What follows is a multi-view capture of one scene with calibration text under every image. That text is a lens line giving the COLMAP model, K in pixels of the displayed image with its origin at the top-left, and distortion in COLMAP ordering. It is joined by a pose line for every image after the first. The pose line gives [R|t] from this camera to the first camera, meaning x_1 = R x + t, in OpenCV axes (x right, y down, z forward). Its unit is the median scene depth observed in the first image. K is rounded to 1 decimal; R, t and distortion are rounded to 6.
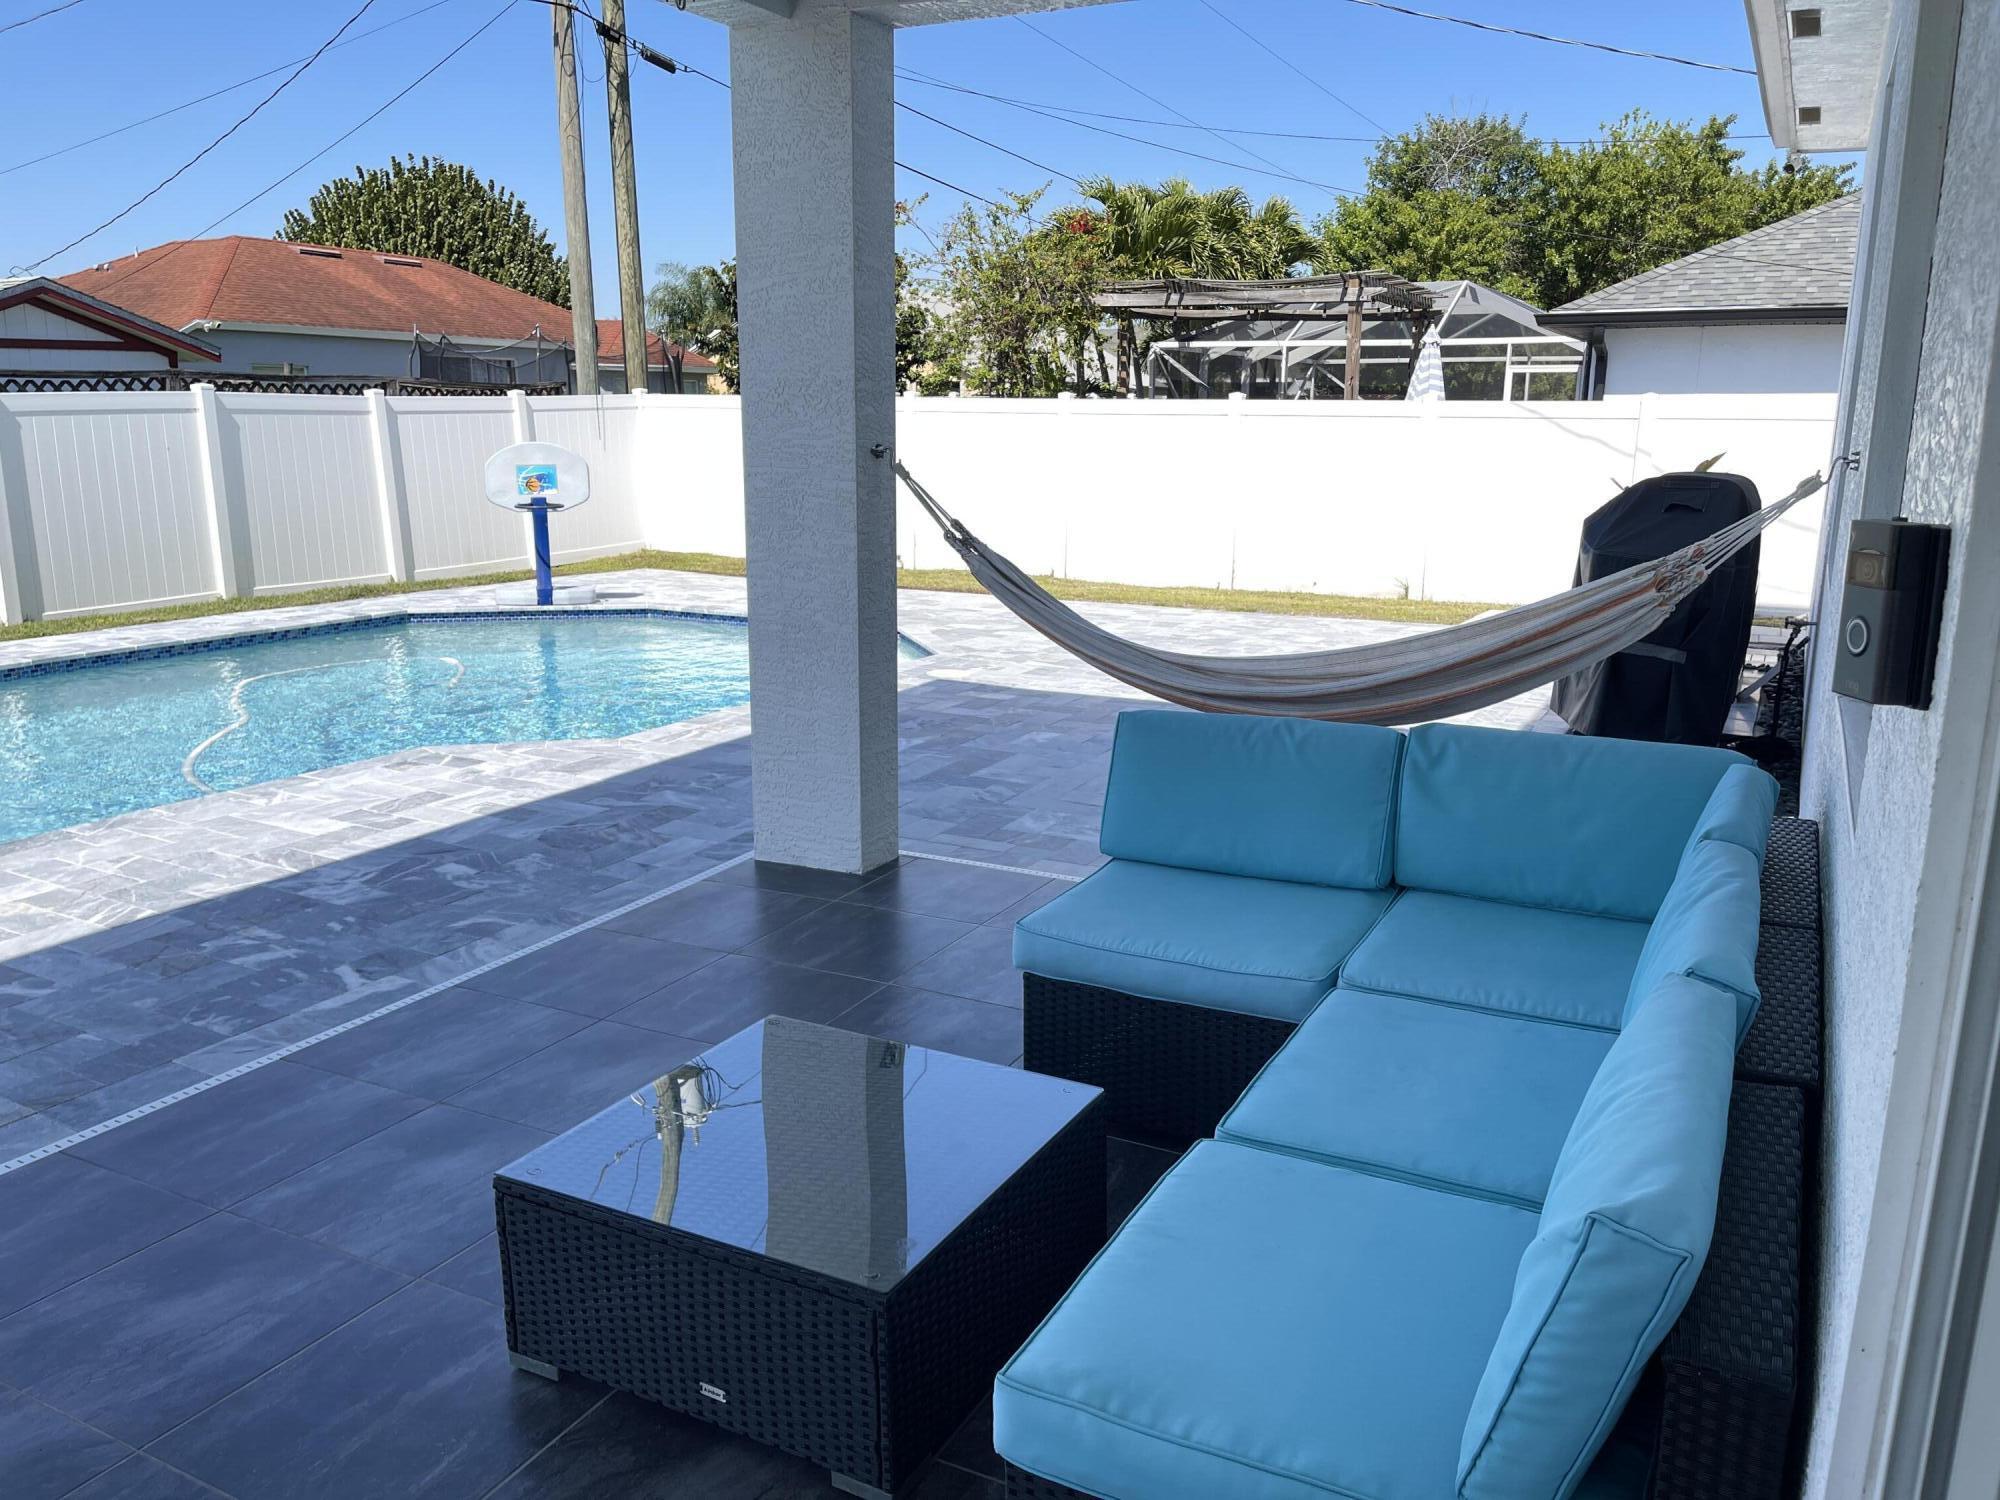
lens RADIAL K [[1520.8, 0, 1002.1], [0, 1520.8, 748.8], [0, 0, 1]] dist [0.052273, -0.068695]
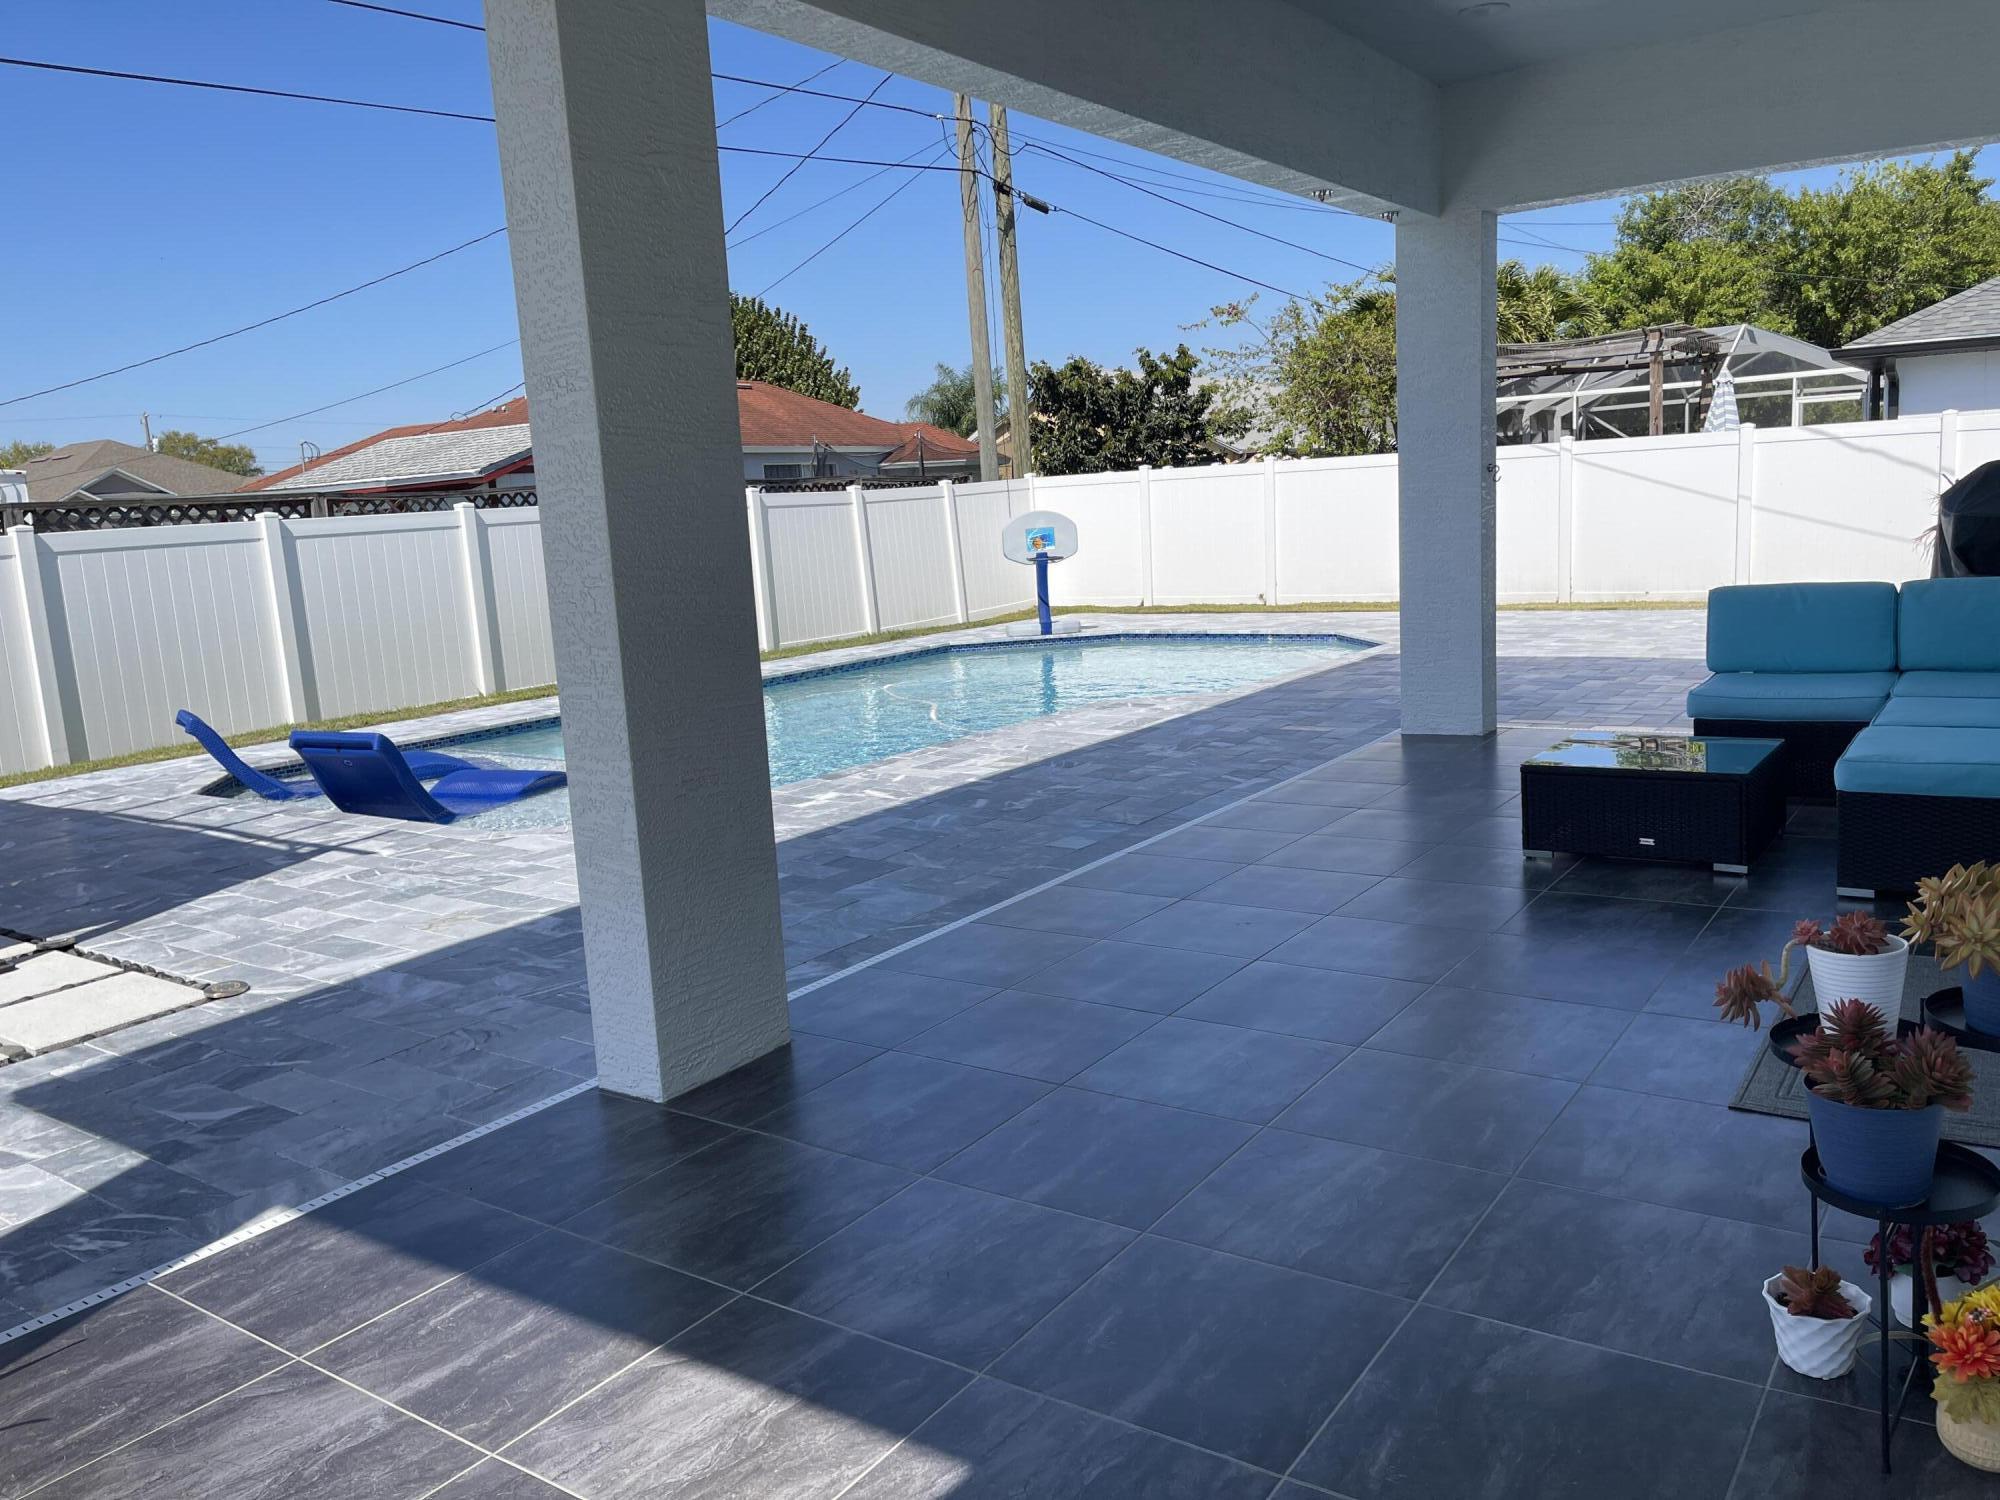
lens RADIAL K [[1520.8, 0, 997.7], [0, 1520.8, 750.3], [0, 0, 1]] dist [0.052273, -0.068695]
pose [[0.989173, -0.043533, -0.140146, -0.105167], [0.036322, 0.997901, -0.053607, 0.046640], [0.142186, 0.047936, 0.988679, -0.182606]]
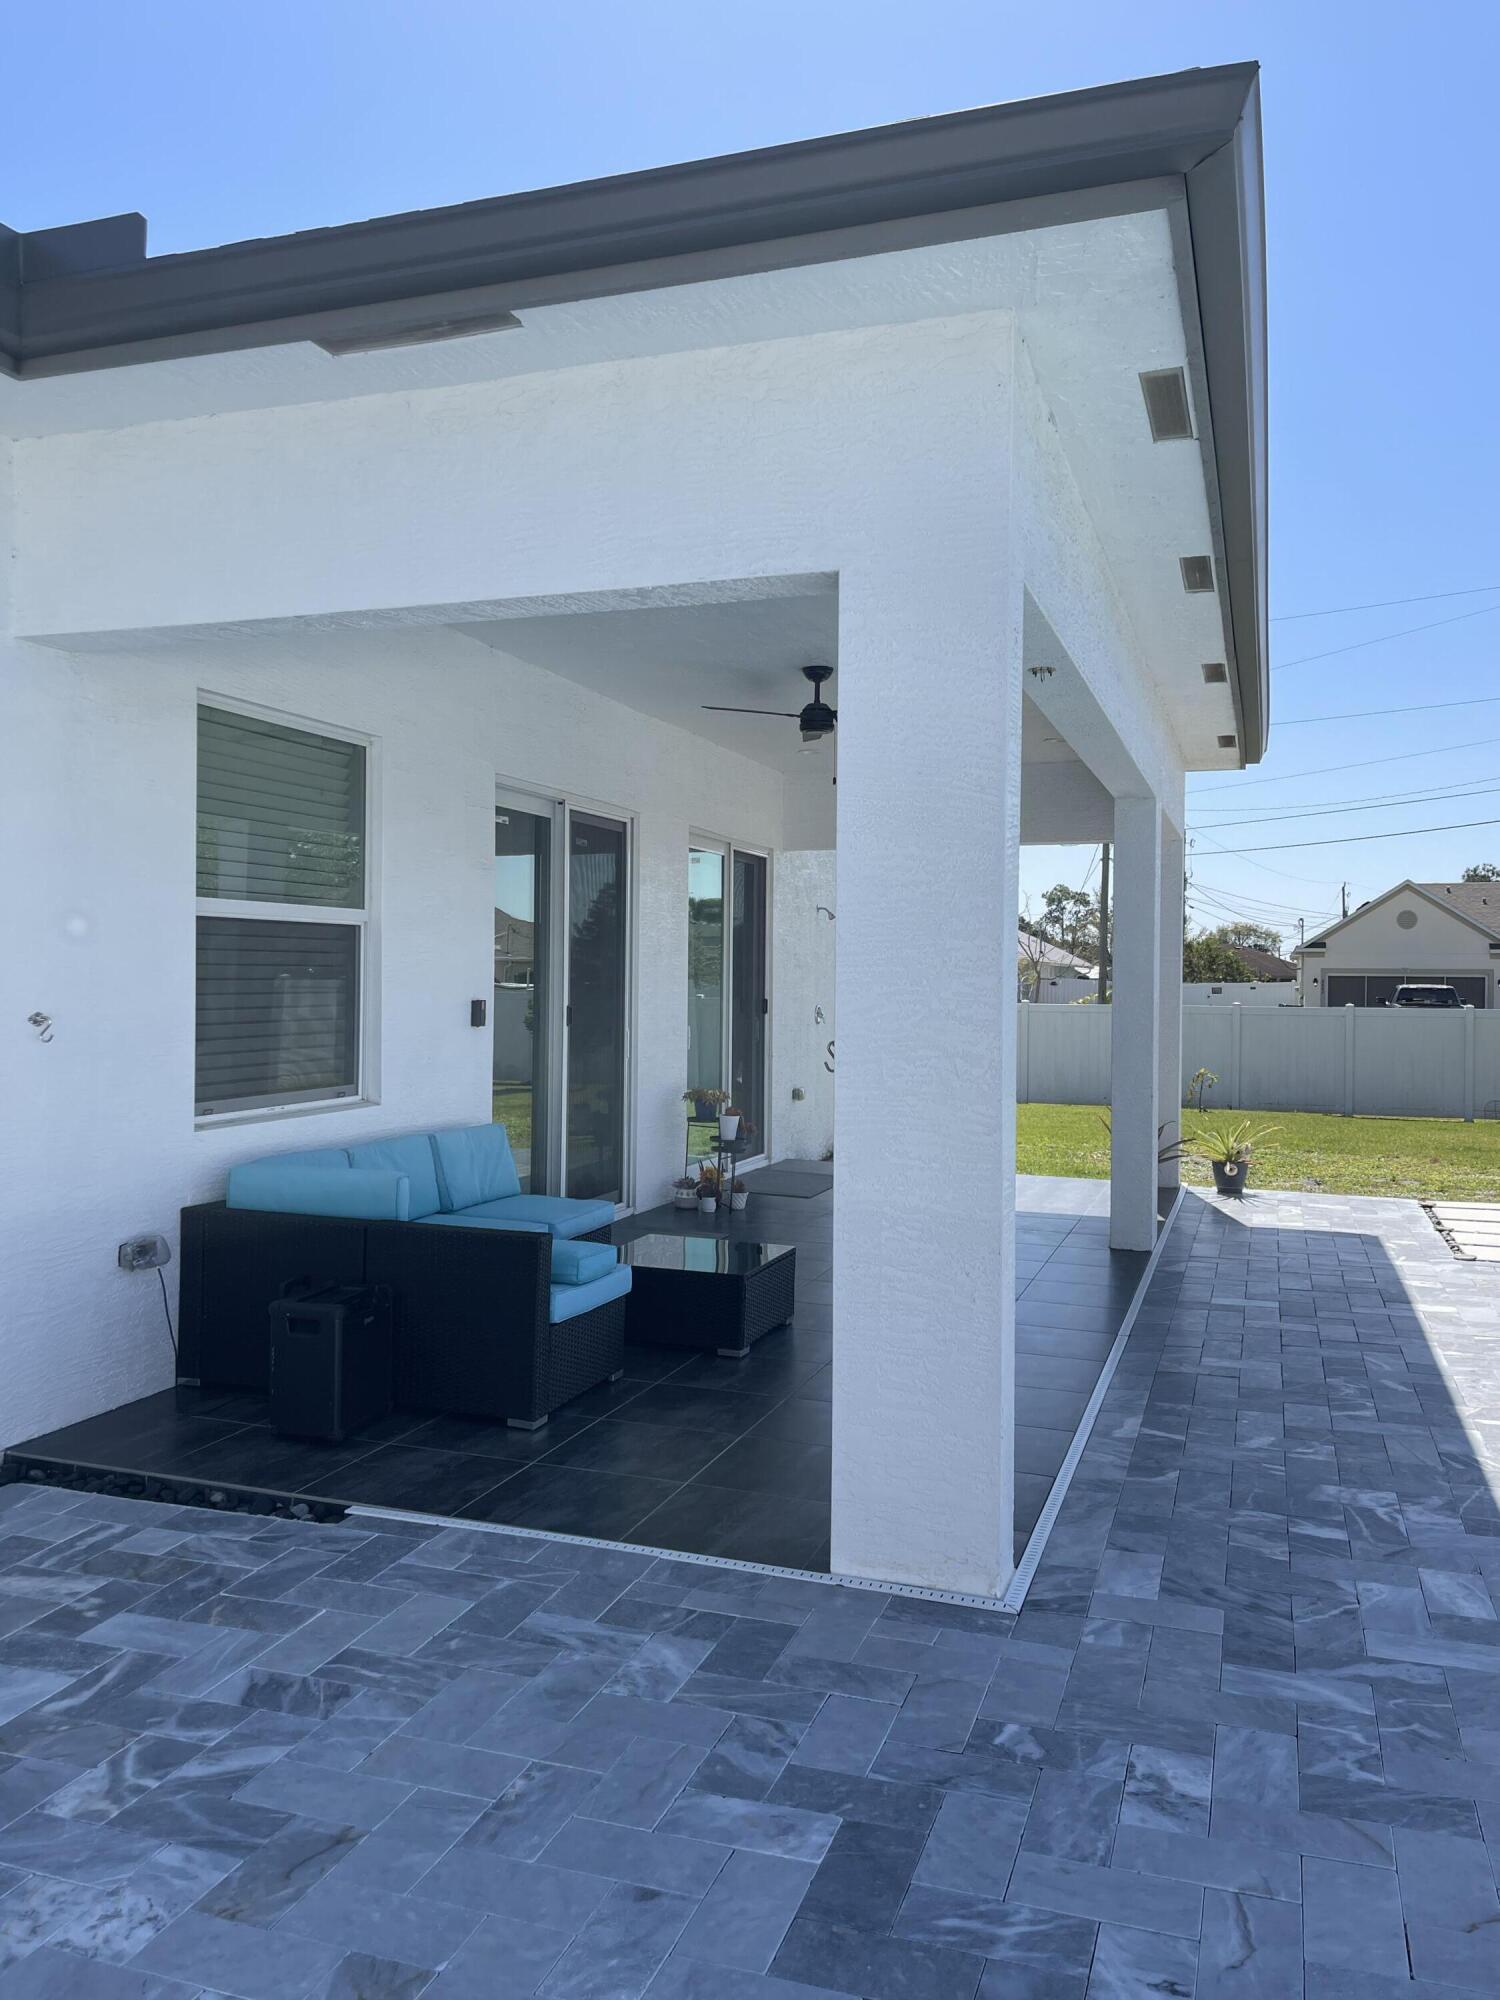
lens RADIAL K [[1513.8, 0, 750.2], [0, 1513.8, 998.4], [0, 0, 1]] dist [0.002758, 0.001594]
pose [[-0.988673, -0.013080, -0.149517, 0.027093], [-0.047018, 0.973043, 0.225780, -0.114257], [0.142533, 0.230253, -0.962636, 0.497573]]
